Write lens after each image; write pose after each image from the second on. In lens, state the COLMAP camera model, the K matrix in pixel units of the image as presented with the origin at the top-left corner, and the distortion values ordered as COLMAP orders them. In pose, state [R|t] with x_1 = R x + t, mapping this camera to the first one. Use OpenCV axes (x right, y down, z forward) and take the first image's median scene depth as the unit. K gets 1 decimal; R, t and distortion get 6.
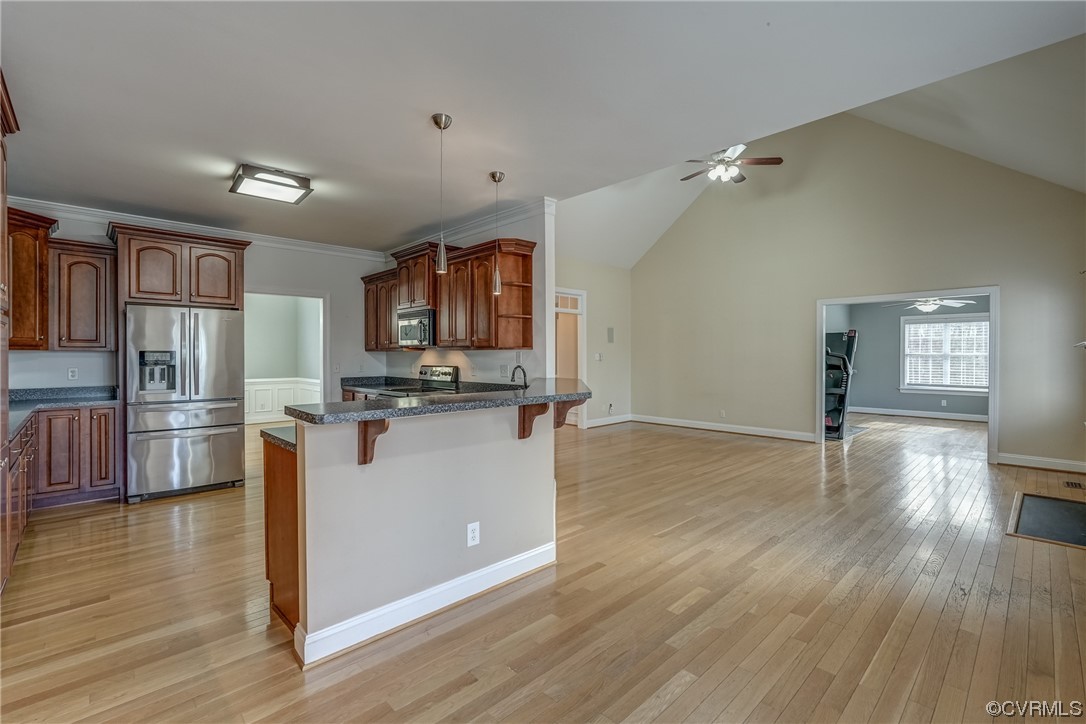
lens RADIAL K [[487.0, 0, 542.5], [0, 487.0, 356.2], [0, 0, 1]] dist [-0.010719, 0.003782]
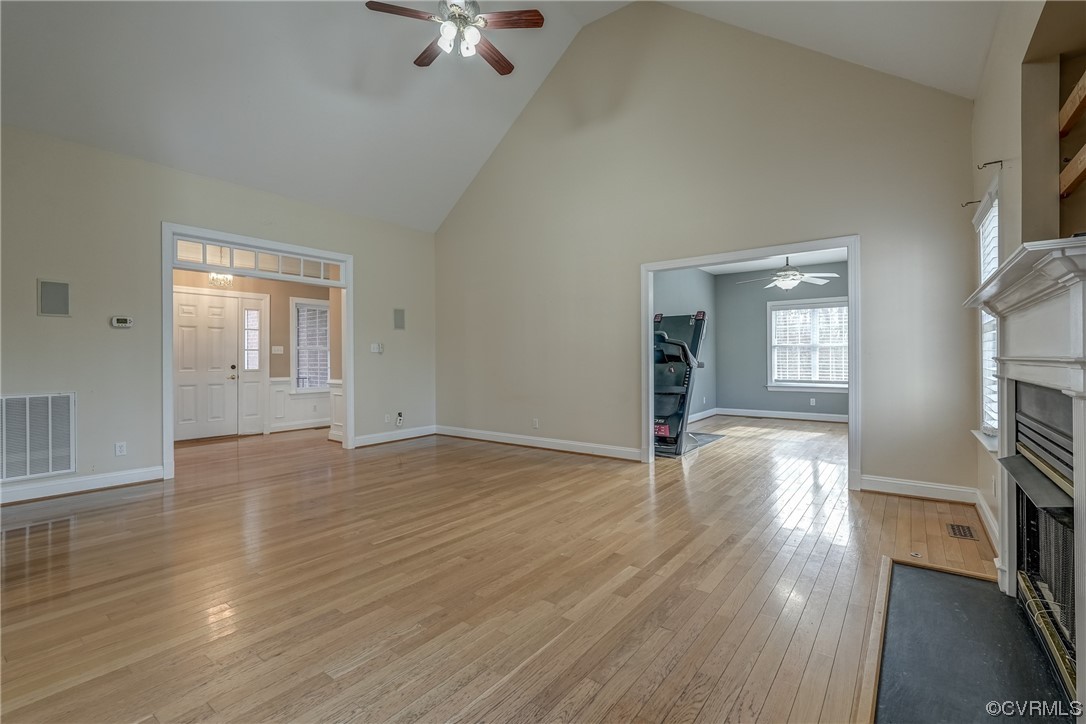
lens RADIAL K [[487.0, 0, 543.1], [0, 487.0, 353.0], [0, 0, 1]] dist [-0.010719, 0.003782]
pose [[0.987939, -0.004651, 0.154771, 0.272087], [0.006671, 0.999899, -0.012531, 0.021551], [-0.154697, 0.013413, 0.987871, 0.269905]]
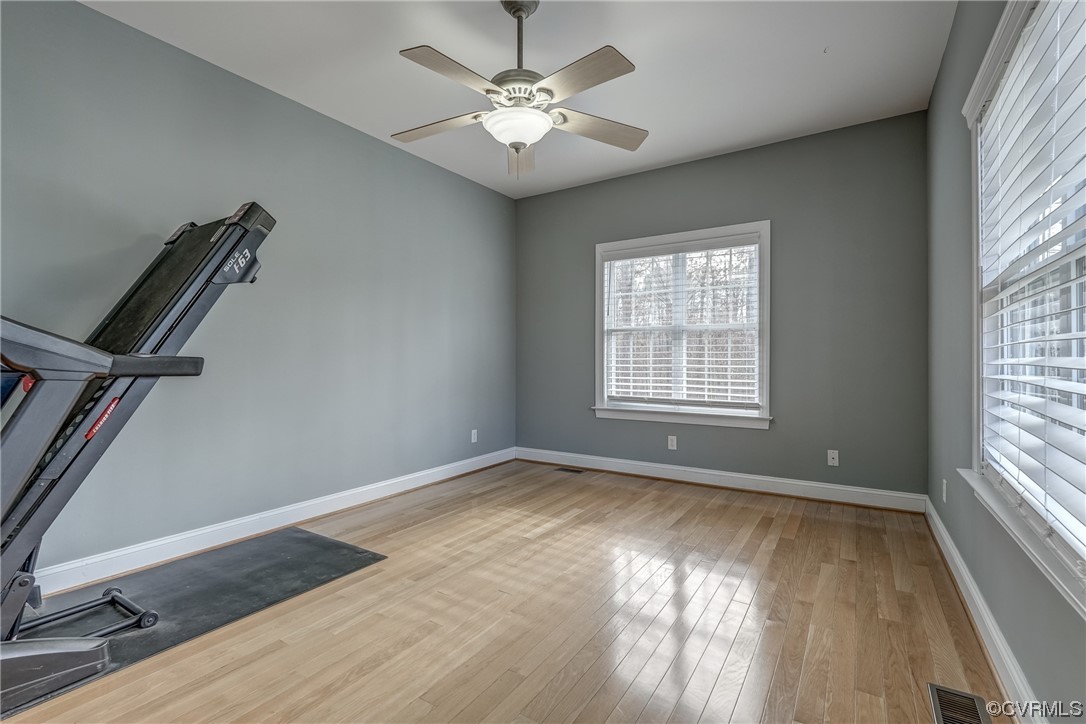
lens RADIAL K [[487.0, 0, 540.8], [0, 487.0, 355.7], [0, 0, 1]] dist [-0.010719, 0.003782]
pose [[0.969017, -0.008437, 0.246850, 0.745258], [0.007831, 0.999963, 0.003437, 0.021947], [-0.246870, -0.001397, 0.969048, 0.749751]]
